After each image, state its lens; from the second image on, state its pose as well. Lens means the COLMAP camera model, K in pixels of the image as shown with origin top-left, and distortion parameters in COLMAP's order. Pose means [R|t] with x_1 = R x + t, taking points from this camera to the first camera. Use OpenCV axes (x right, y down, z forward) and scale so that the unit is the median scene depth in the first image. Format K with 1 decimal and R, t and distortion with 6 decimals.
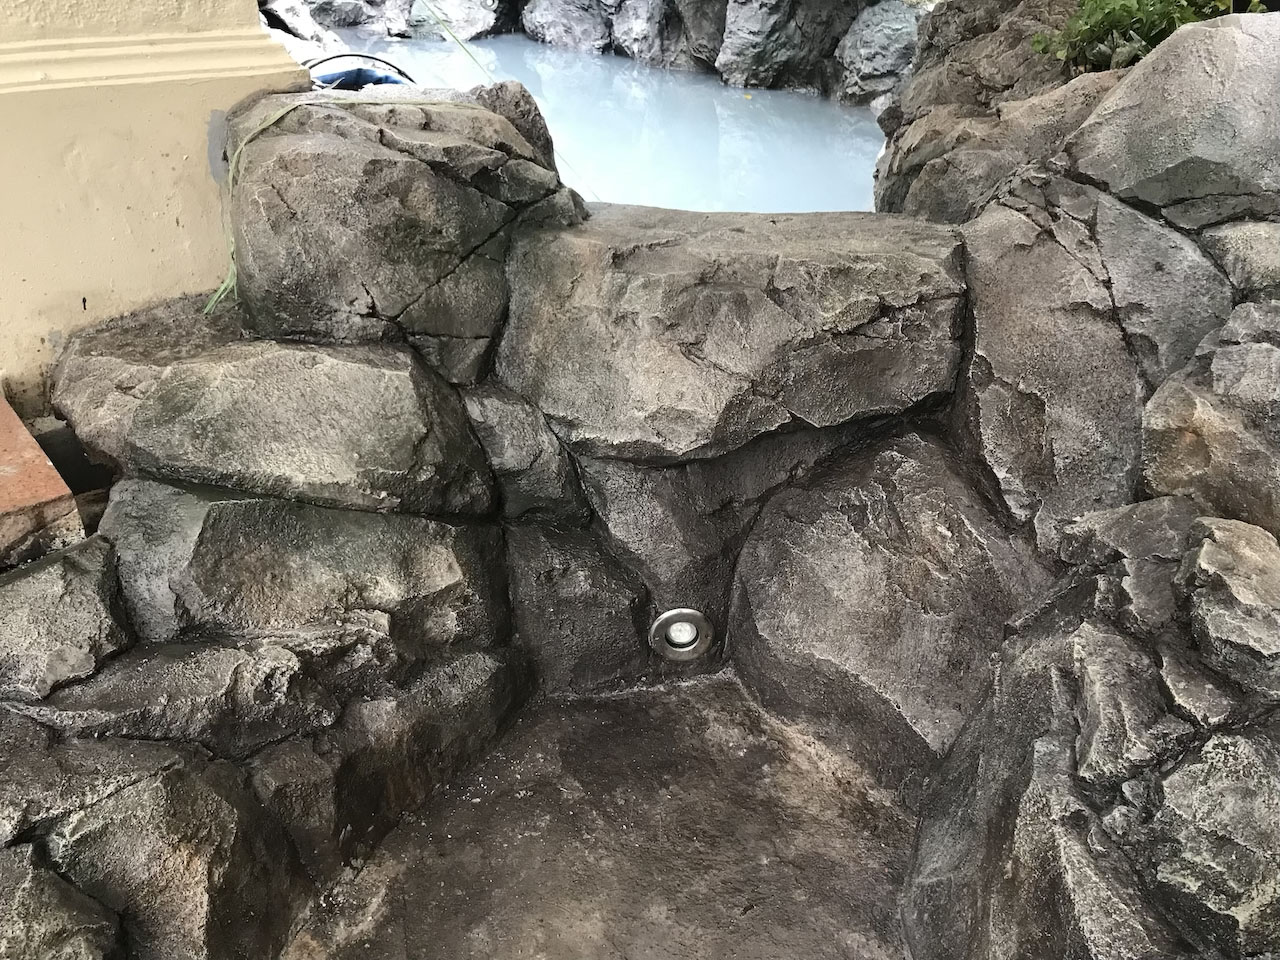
lens RADIAL K [[988.9, 0, 640.0], [0, 988.9, 480.0], [0, 0, 1]] dist [-0.002093, -0.007849]
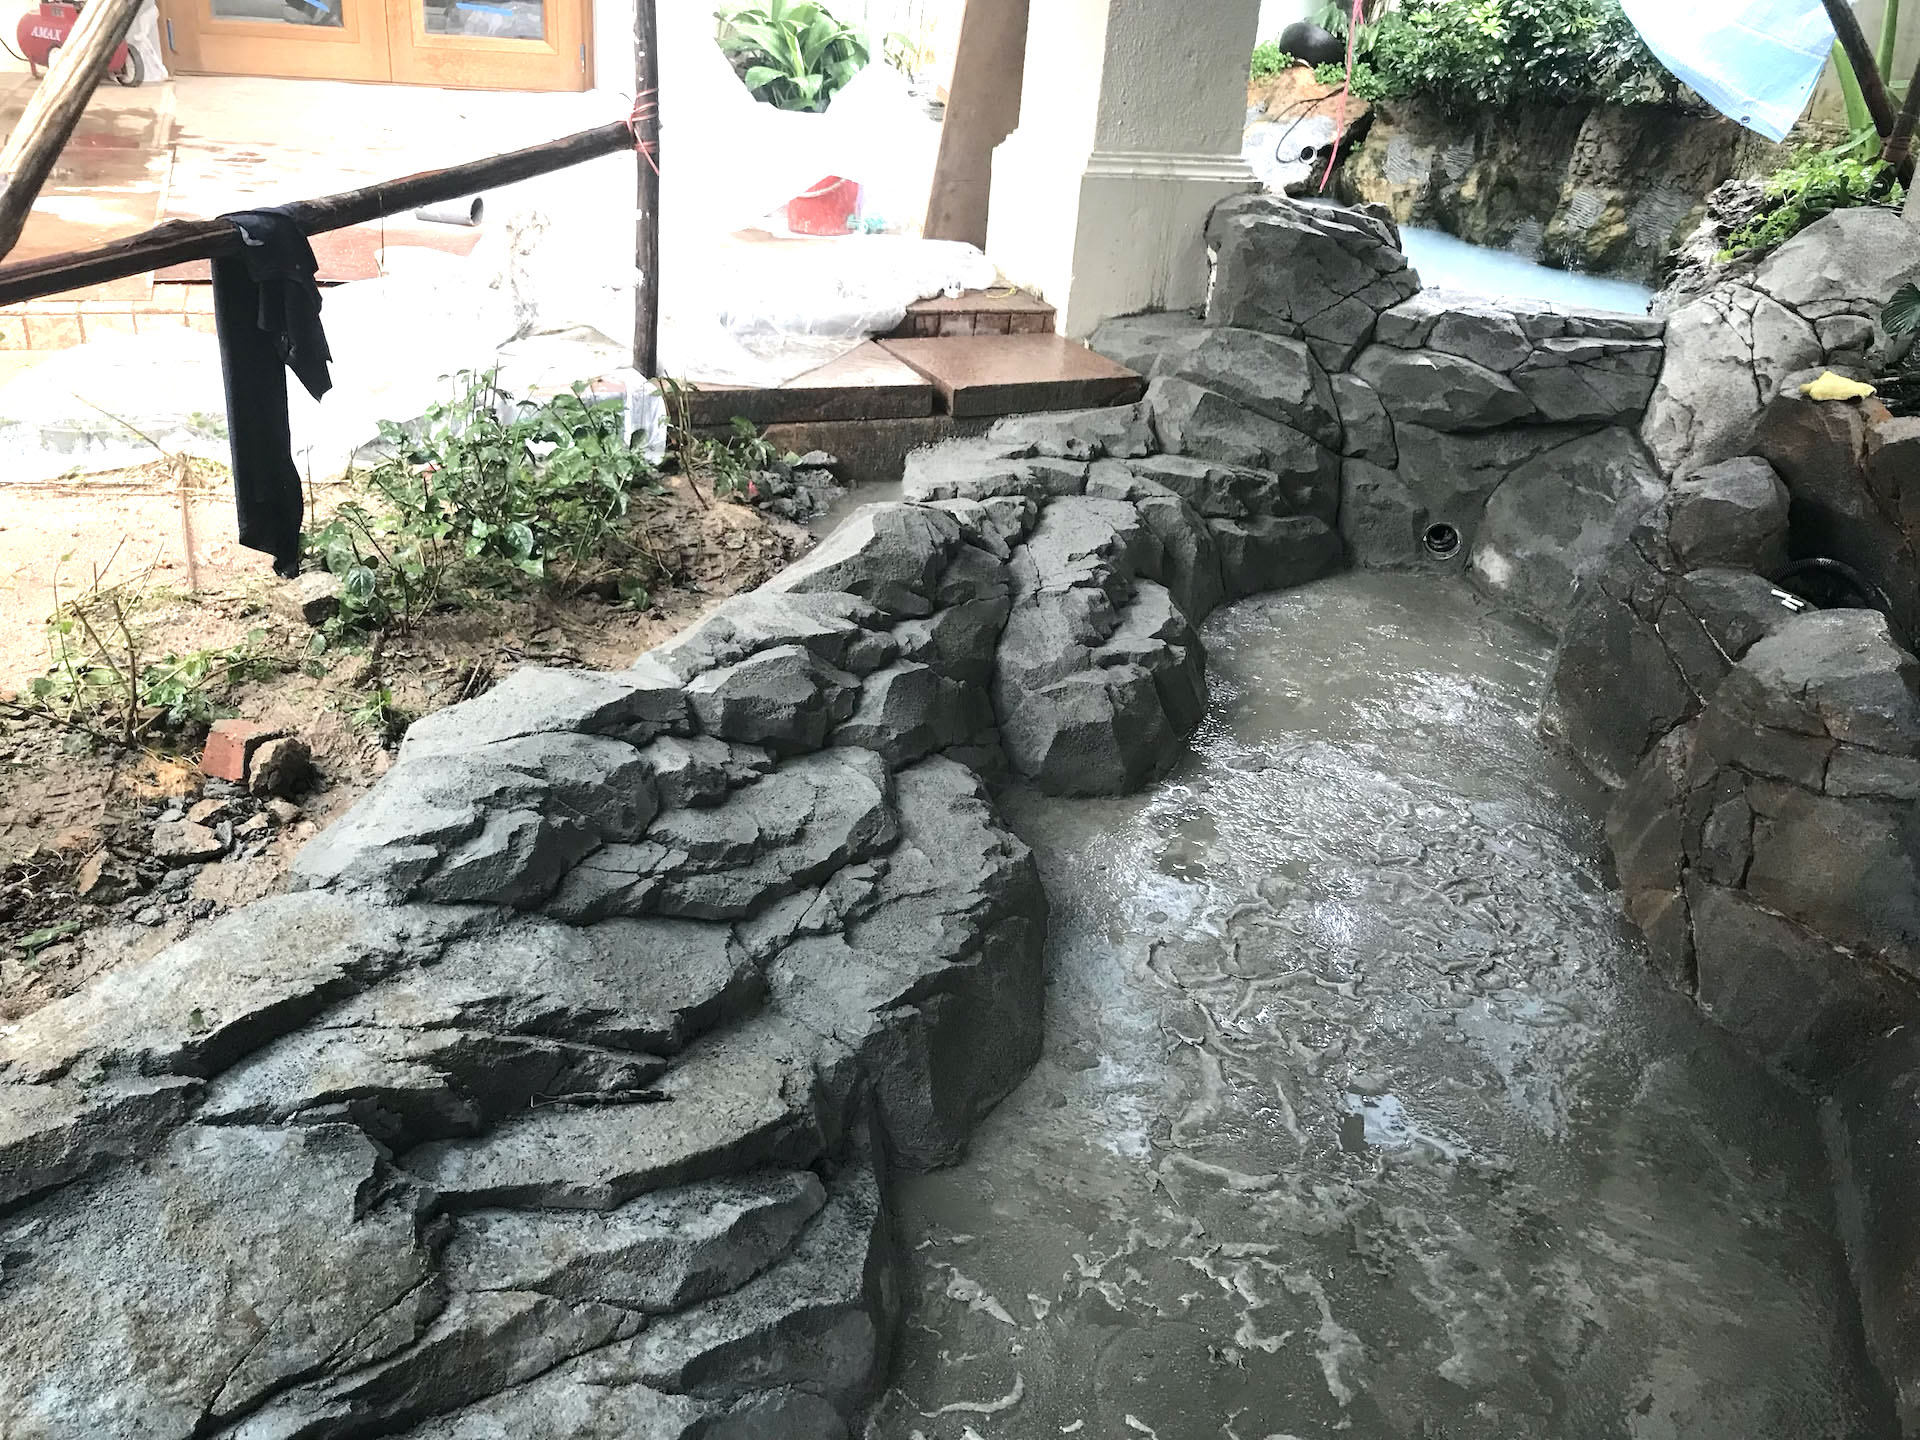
lens RADIAL K [[1483.4, 0, 960.0], [0, 1483.4, 720.0], [0, 0, 1]] dist [-0.002093, -0.007849]
pose [[0.951179, 0.178861, -0.251528, -0.046062], [-0.199236, 0.978245, -0.057804, 0.806680], [0.235718, 0.105095, 0.966122, -1.608581]]
